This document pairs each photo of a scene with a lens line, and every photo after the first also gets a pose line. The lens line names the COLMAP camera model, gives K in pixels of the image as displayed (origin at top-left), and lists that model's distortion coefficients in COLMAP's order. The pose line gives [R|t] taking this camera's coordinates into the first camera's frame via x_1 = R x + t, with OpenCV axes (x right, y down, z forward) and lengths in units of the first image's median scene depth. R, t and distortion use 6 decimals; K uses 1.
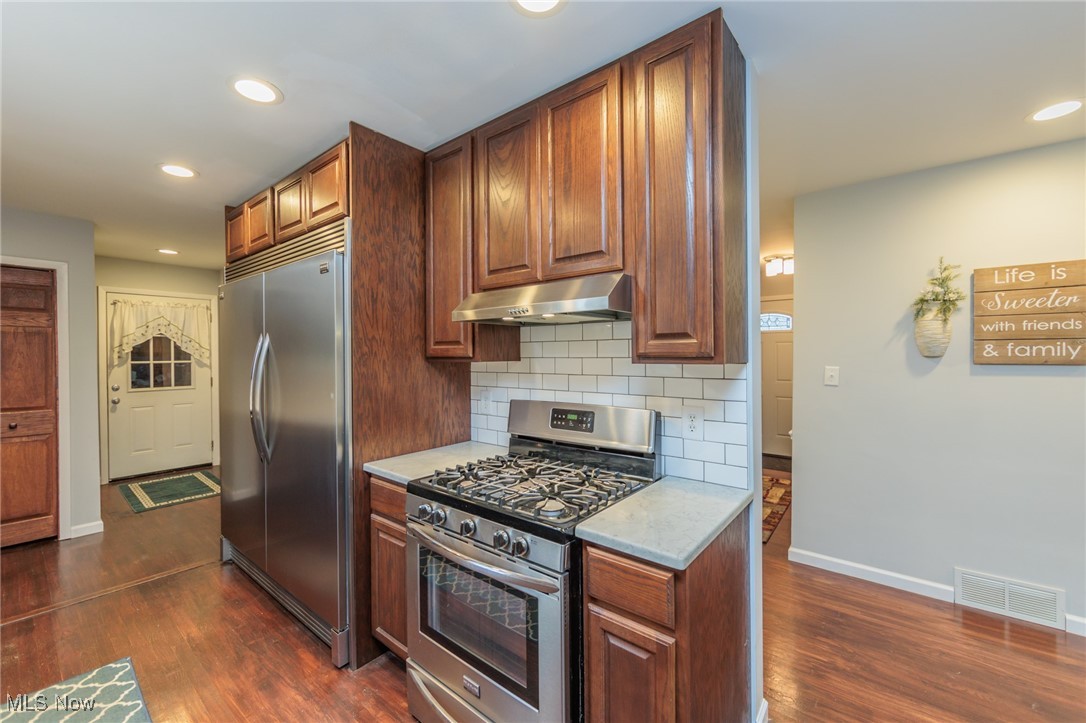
lens RADIAL K [[431.6, 0, 546.9], [0, 431.6, 358.8], [0, 0, 1]] dist [-0.005777, 0.000553]
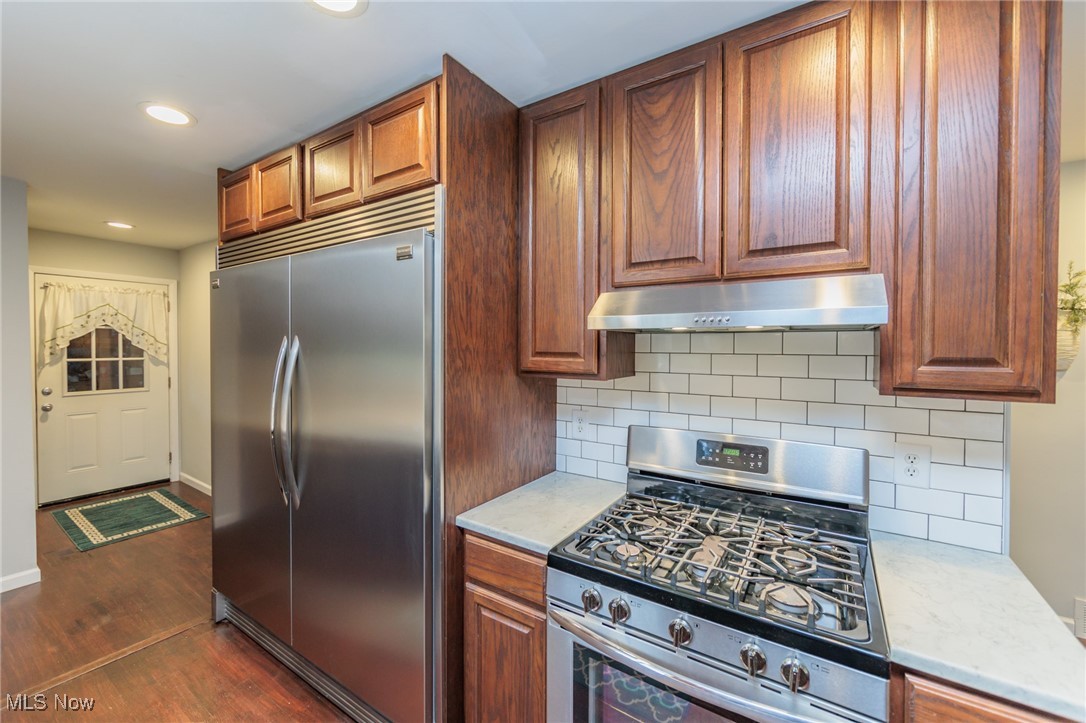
lens RADIAL K [[431.6, 0, 542.2], [0, 431.6, 353.8], [0, 0, 1]] dist [-0.005777, 0.000553]
pose [[0.995409, 0.008884, 0.095297, -0.324342], [-0.009762, 0.999914, 0.008750, -0.043426], [-0.095211, -0.009640, 0.995410, 0.225405]]
